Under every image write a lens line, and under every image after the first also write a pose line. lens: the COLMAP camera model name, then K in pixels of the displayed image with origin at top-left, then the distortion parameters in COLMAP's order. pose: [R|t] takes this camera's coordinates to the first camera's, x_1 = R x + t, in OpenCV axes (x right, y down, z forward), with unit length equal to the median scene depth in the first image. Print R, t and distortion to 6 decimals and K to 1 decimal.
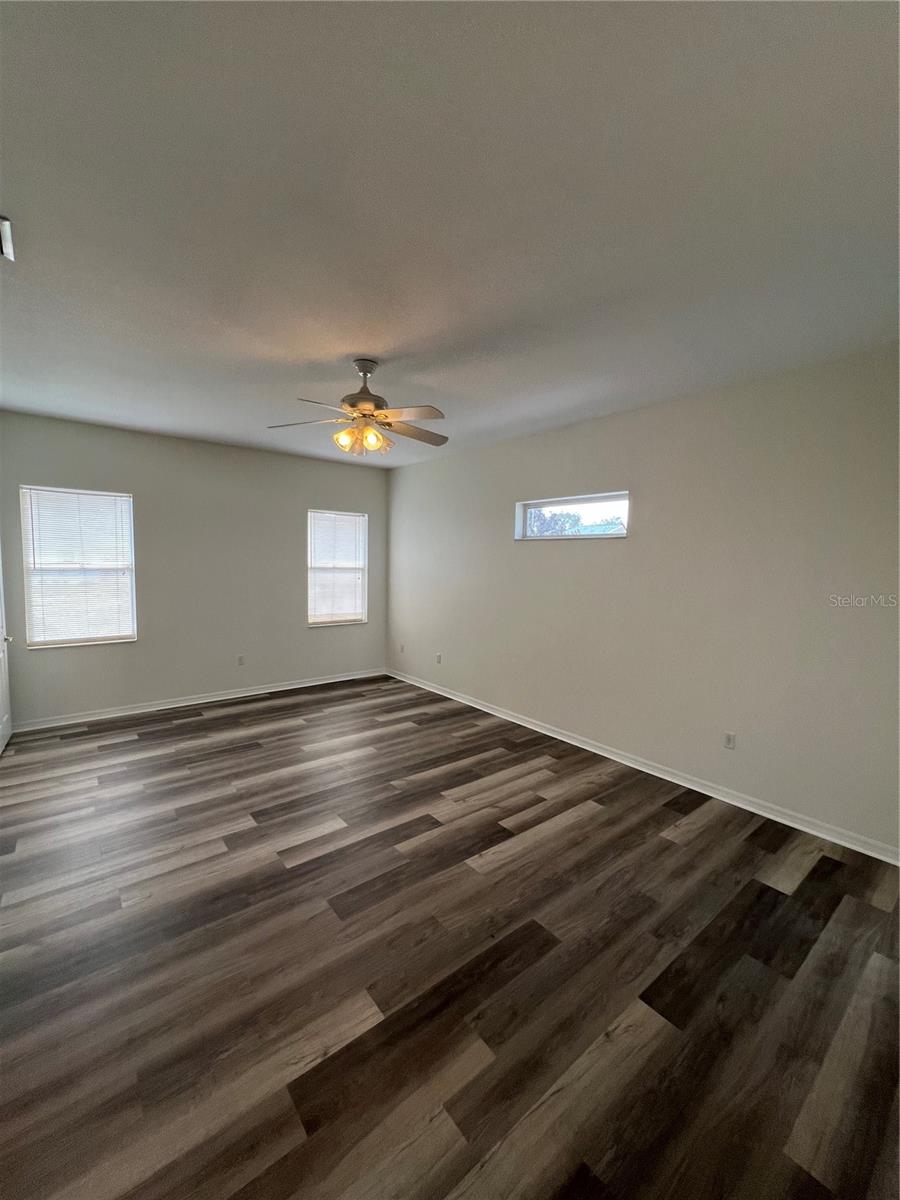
lens RADIAL K [[482.5, 0, 450.0], [0, 482.5, 600.0], [0, 0, 1]] dist [-0.005896, 0.000598]
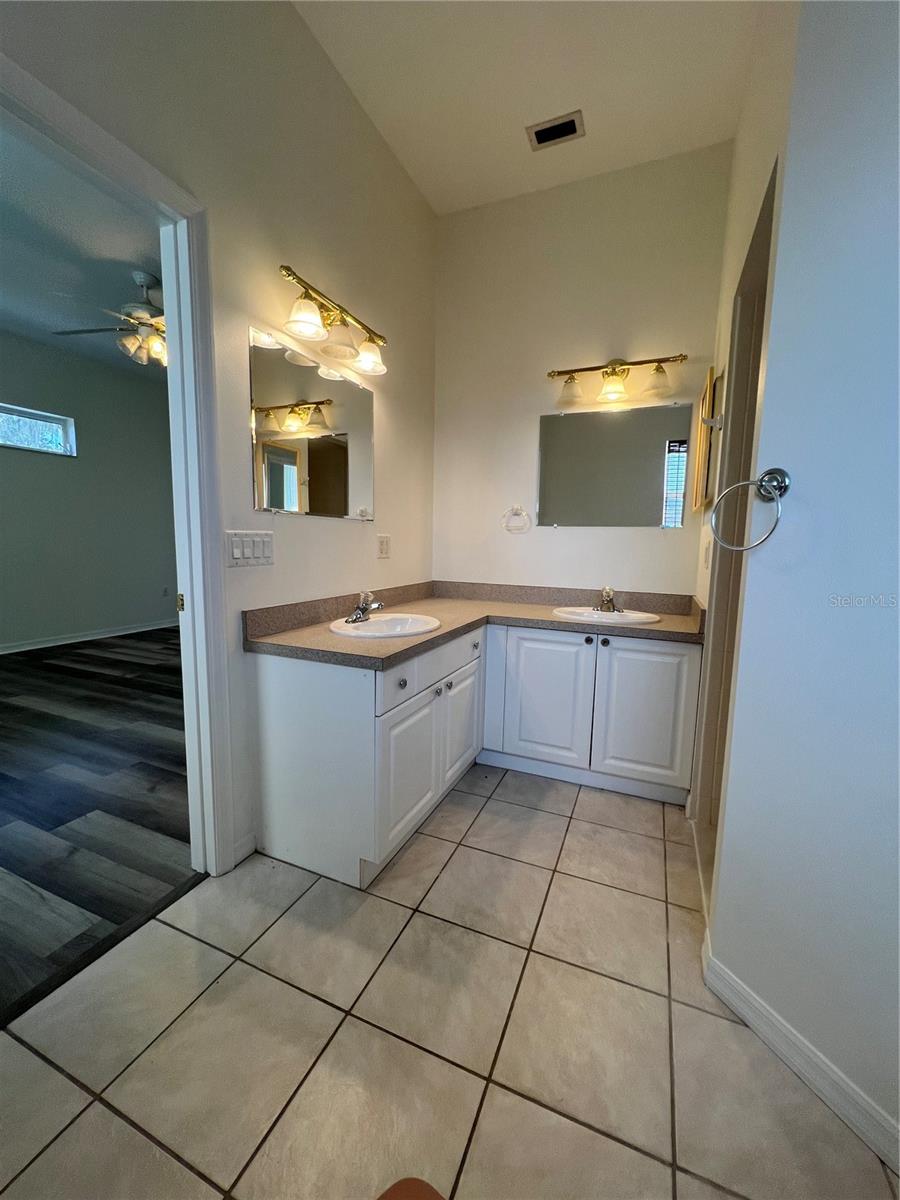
lens RADIAL K [[482.5, 0, 450.0], [0, 482.5, 600.0], [0, 0, 1]] dist [-0.005896, 0.000598]
pose [[-0.461072, -0.131958, 0.877496, -1.377792], [0.047495, 0.983794, 0.172898, 0.069447], [-0.886091, 0.121395, -0.447333, 0.859906]]
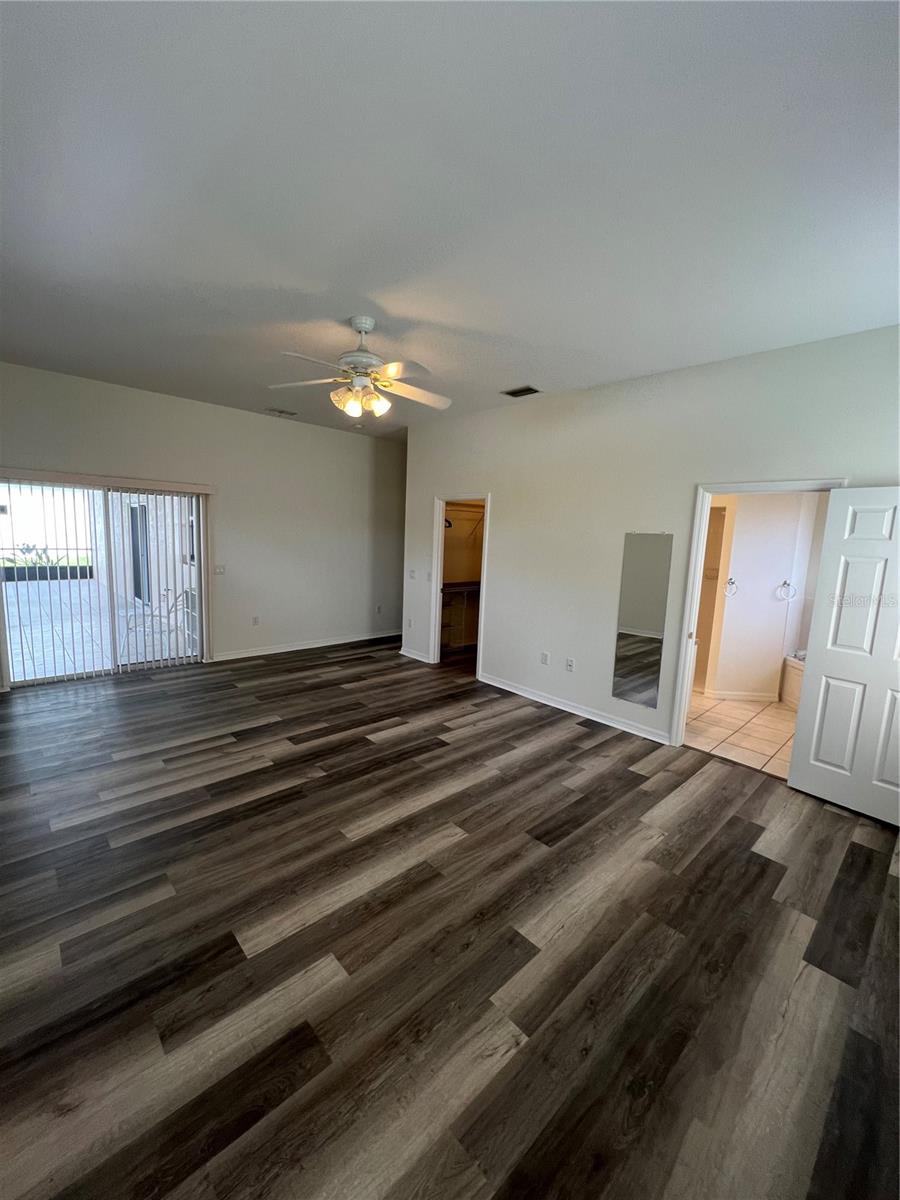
lens RADIAL K [[482.5, 0, 450.0], [0, 482.5, 600.0], [0, 0, 1]] dist [-0.005896, 0.000598]
pose [[-0.996122, -0.047075, -0.074327, -0.279472], [-0.062481, 0.973286, 0.220932, -0.145114], [0.061941, 0.224719, -0.972453, 1.862026]]
